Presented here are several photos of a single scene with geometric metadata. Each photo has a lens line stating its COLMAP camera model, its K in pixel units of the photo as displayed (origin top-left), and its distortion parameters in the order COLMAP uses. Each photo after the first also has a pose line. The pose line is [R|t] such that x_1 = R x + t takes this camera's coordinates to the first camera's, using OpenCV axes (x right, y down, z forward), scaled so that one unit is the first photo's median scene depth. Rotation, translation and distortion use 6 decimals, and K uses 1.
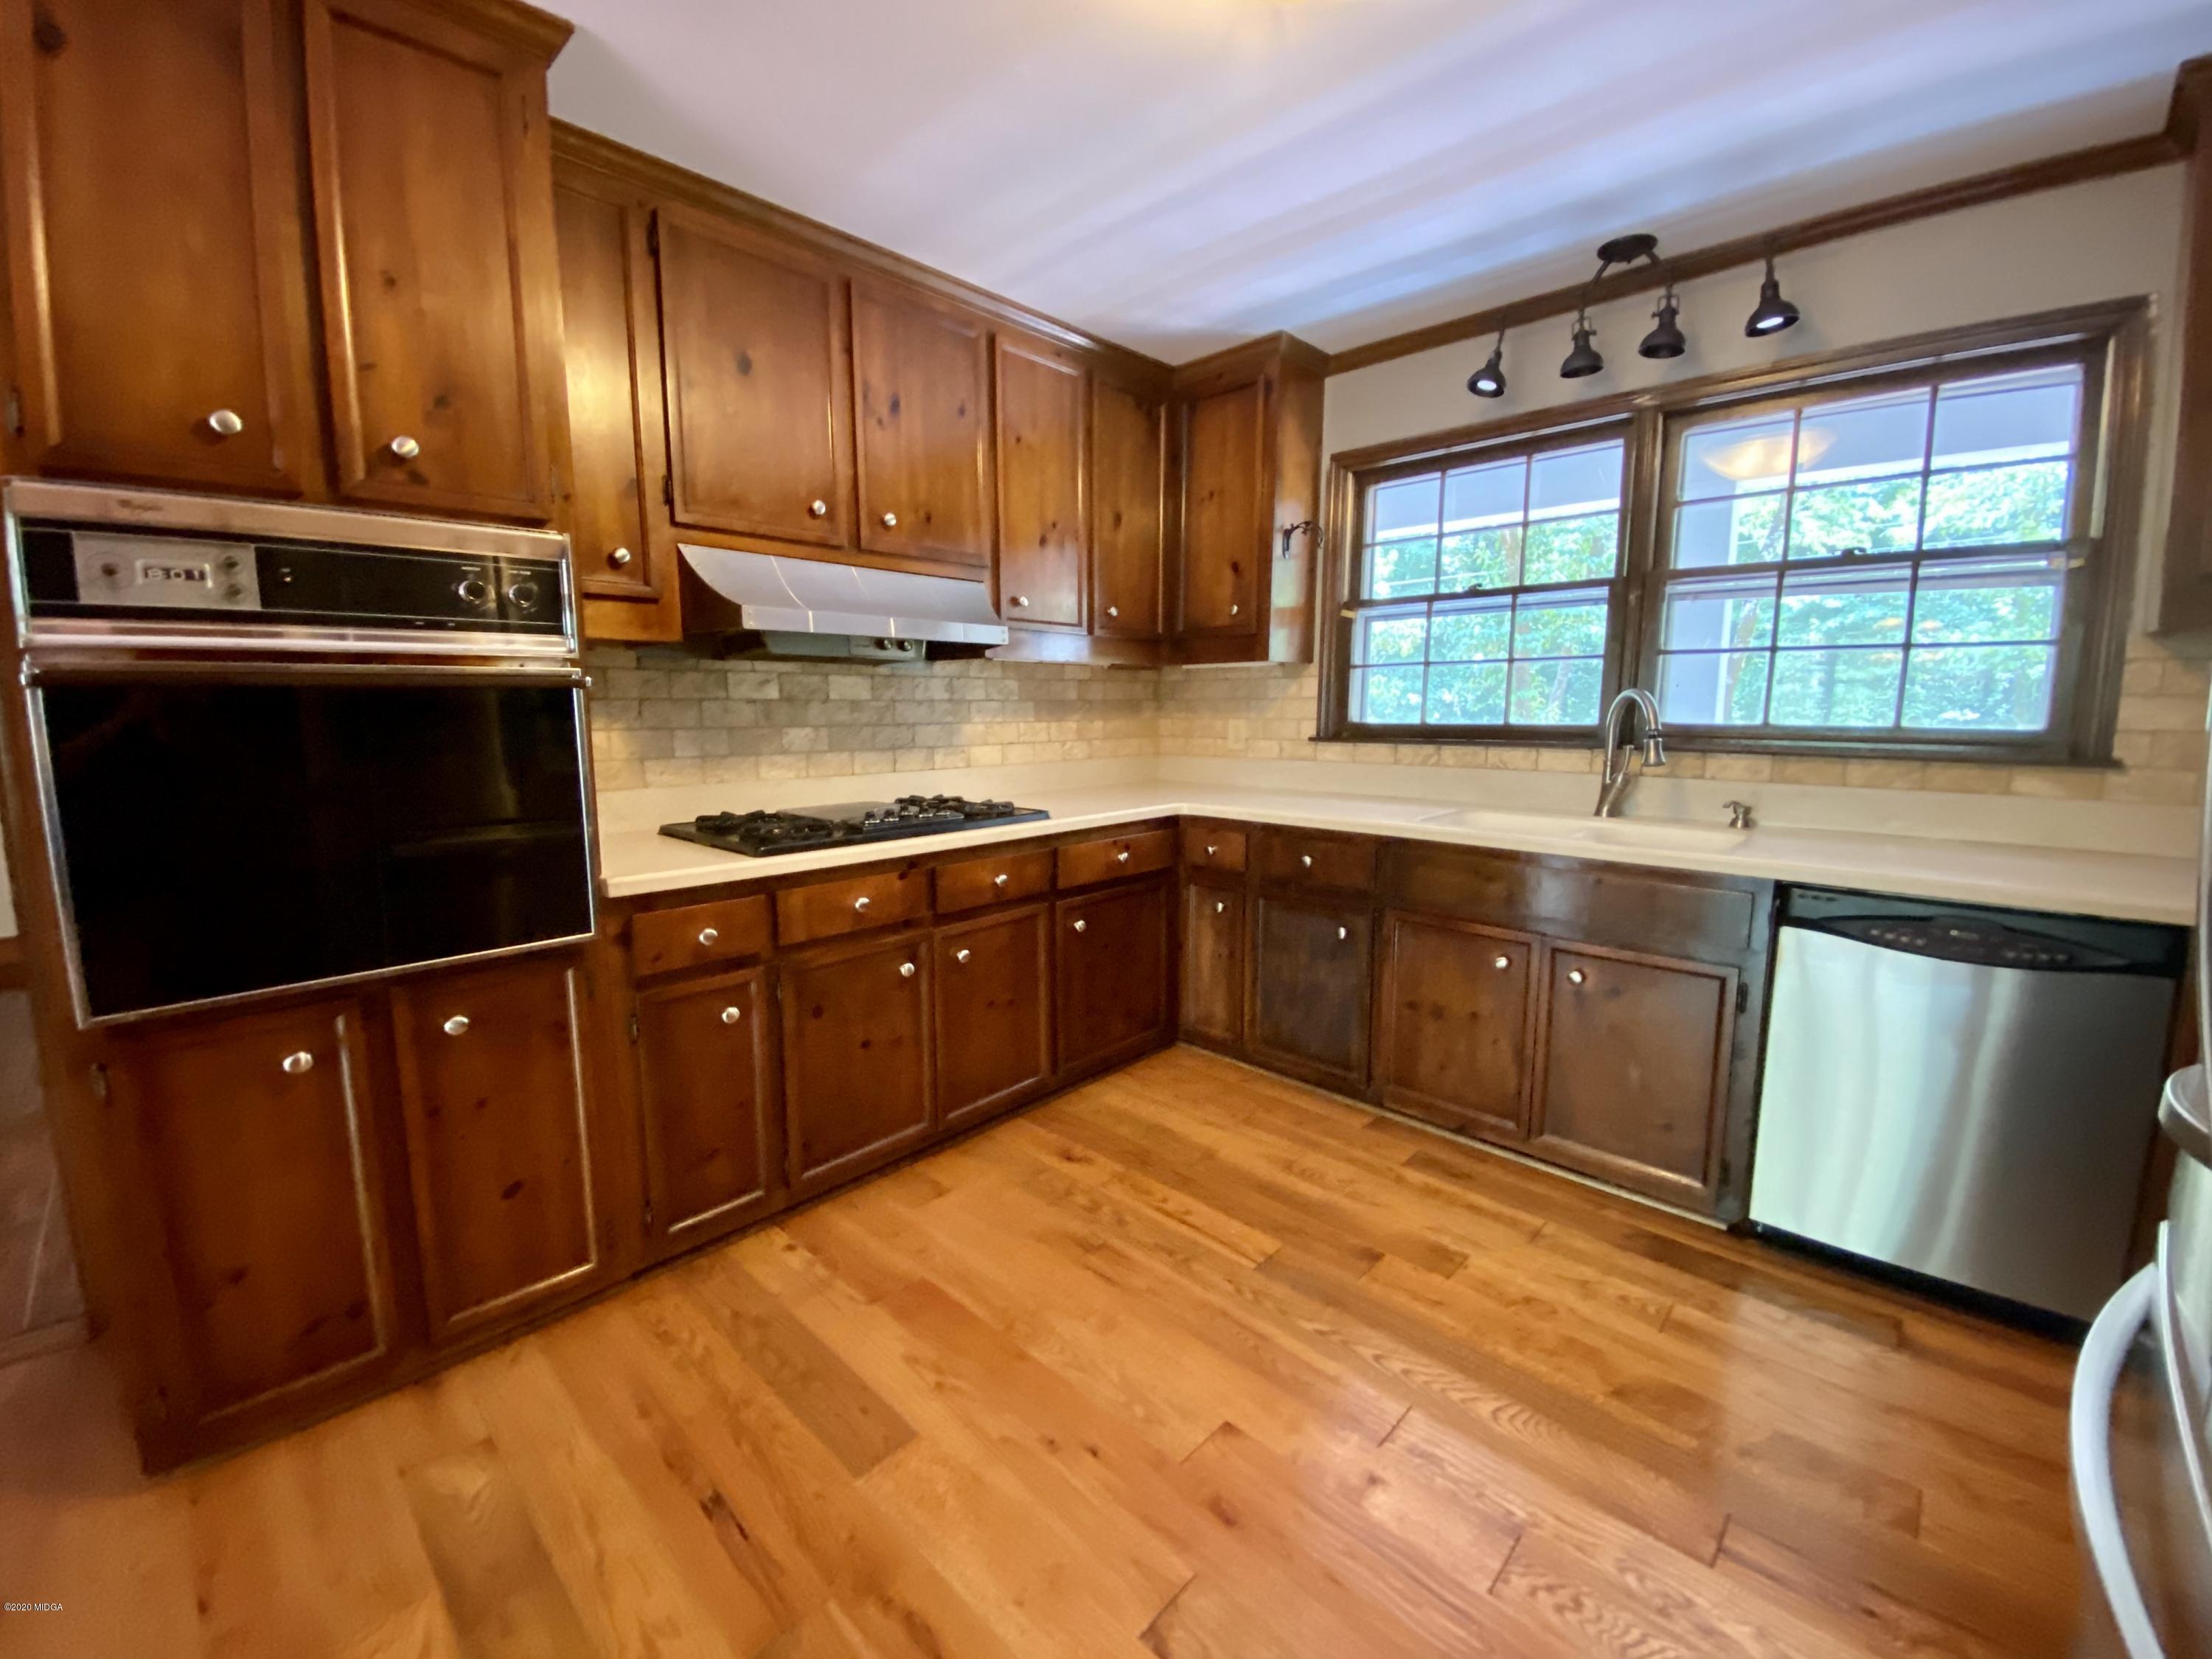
lens RADIAL K [[929.8, 0, 1094.1], [0, 929.8, 822.2], [0, 0, 1]] dist [0.081150, -0.046417]
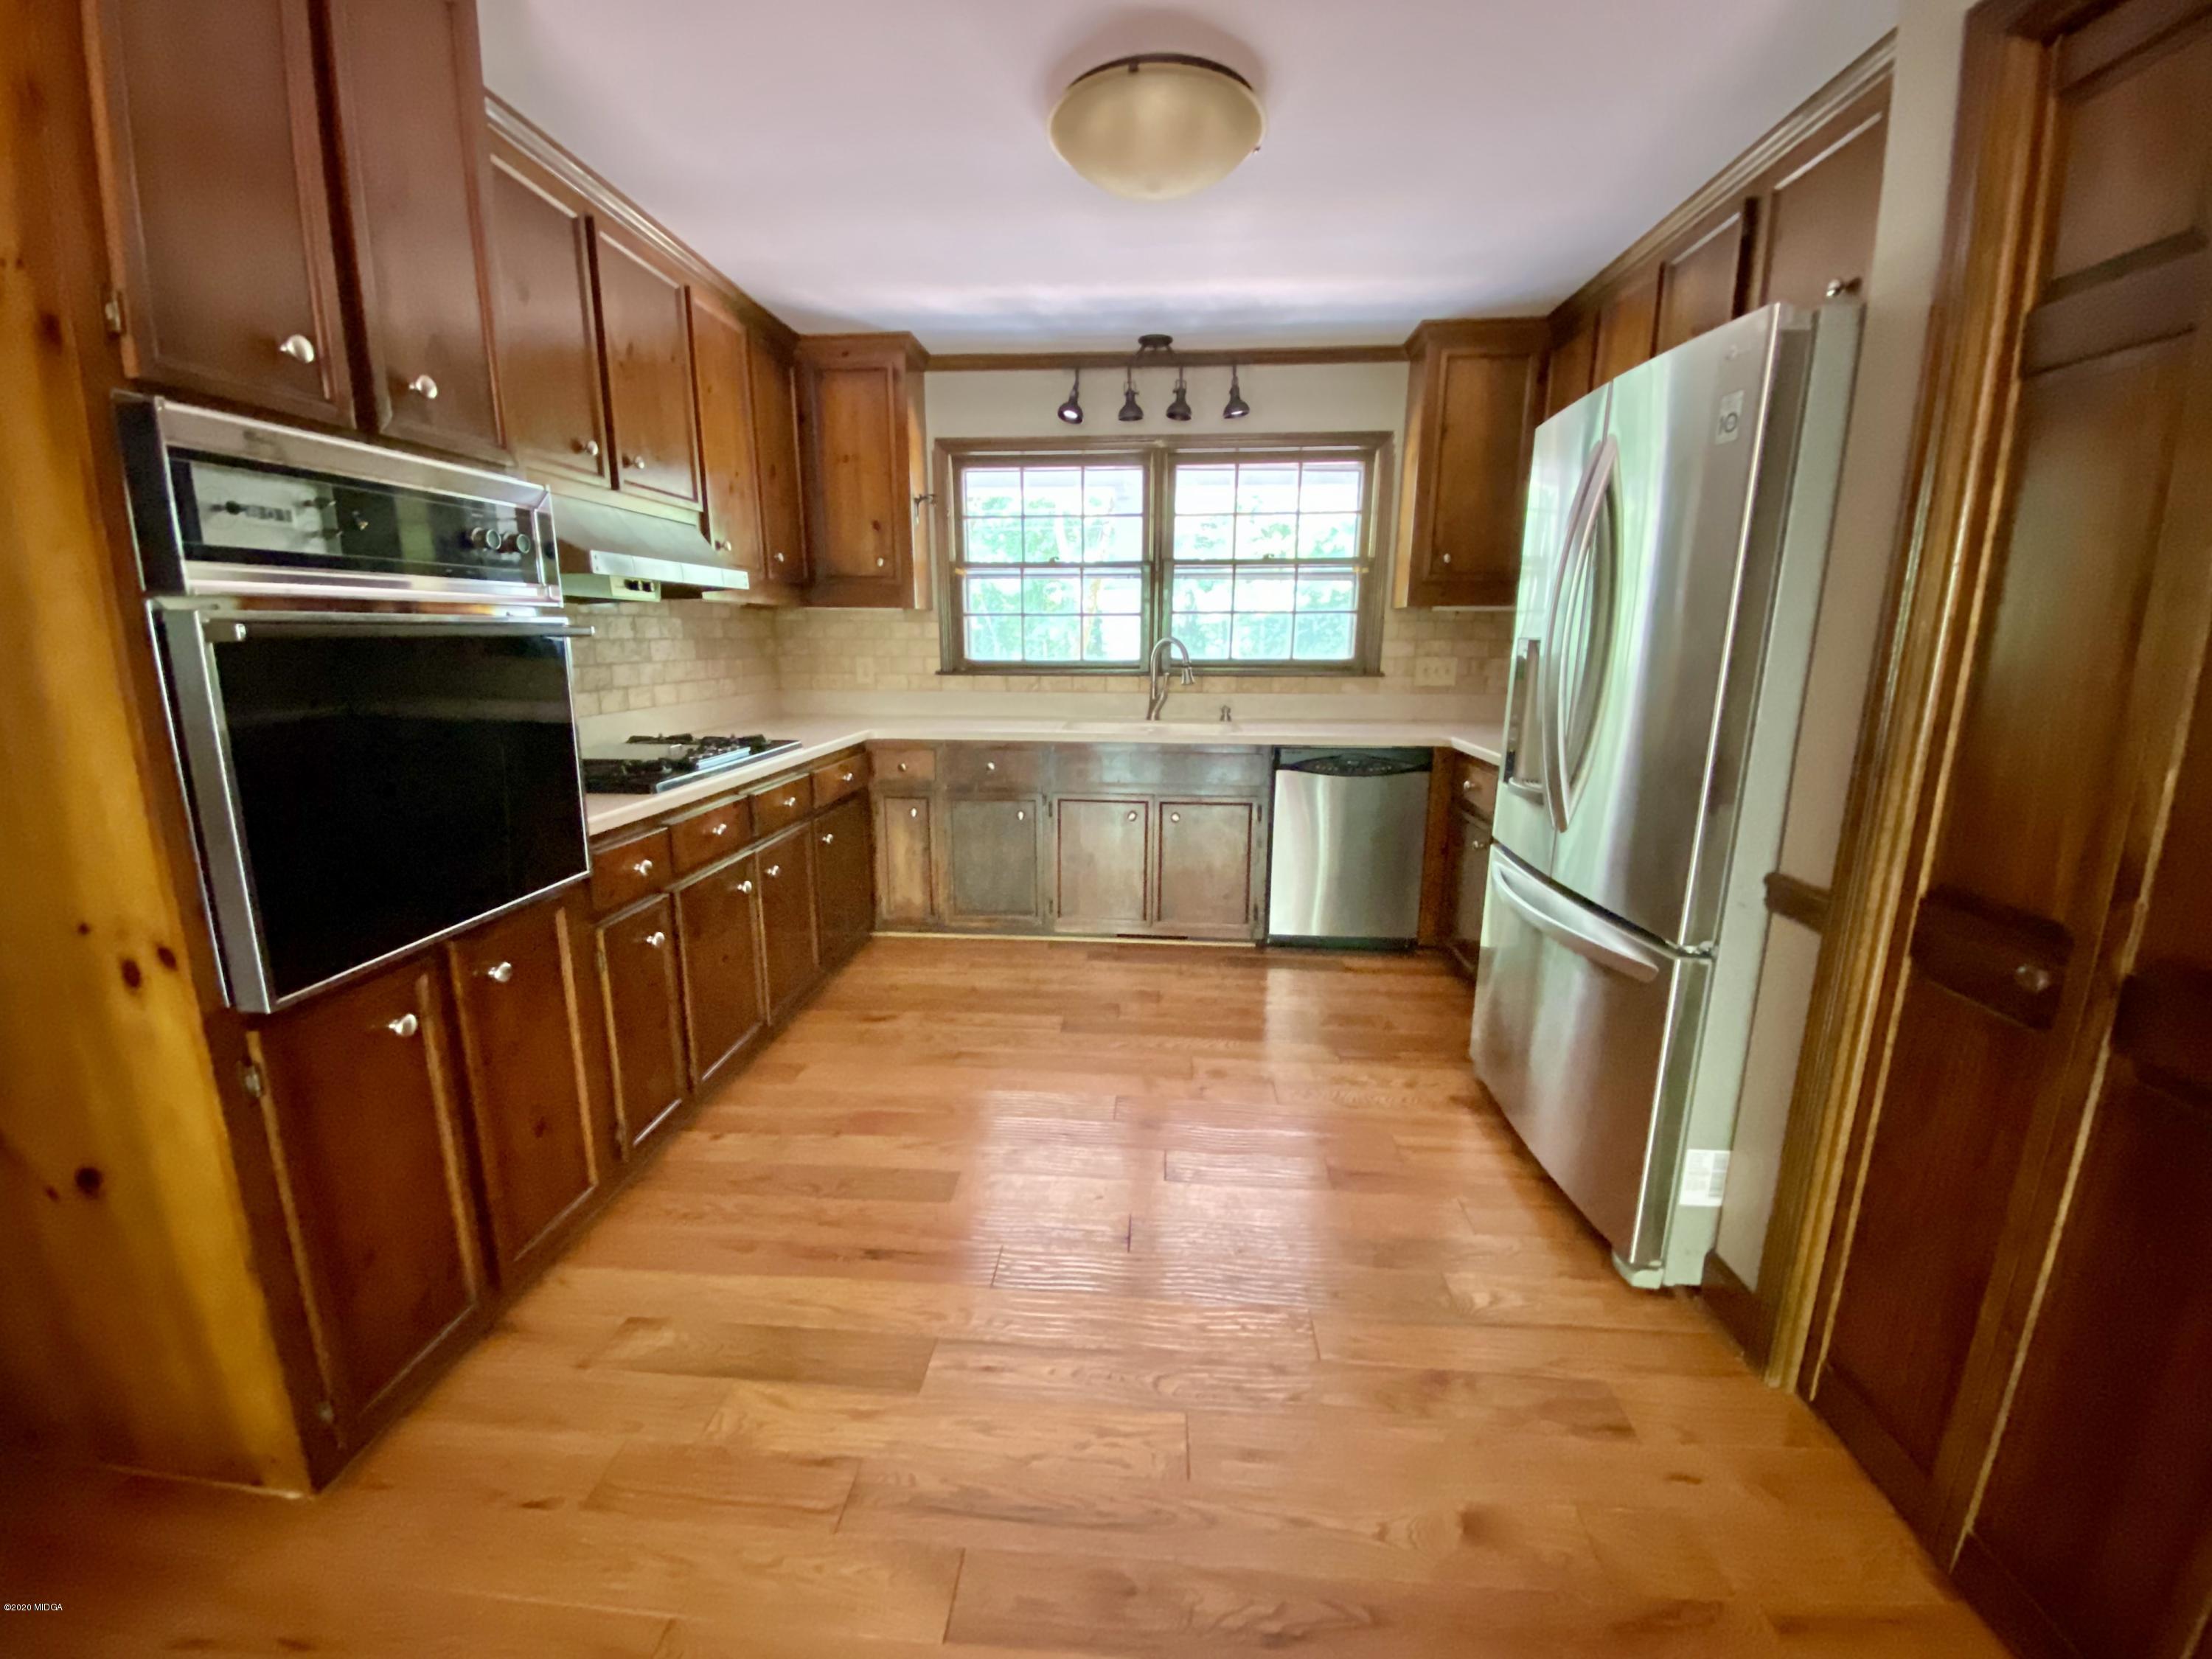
lens RADIAL K [[907.9, 0, 1105.0], [0, 907.9, 819.6], [0, 0, 1]] dist [0.127363, -0.000087]
pose [[0.776069, -0.126360, 0.617859, -0.475021], [0.081546, 0.991603, 0.100368, 0.000070], [-0.625353, -0.027508, 0.779857, -0.116513]]
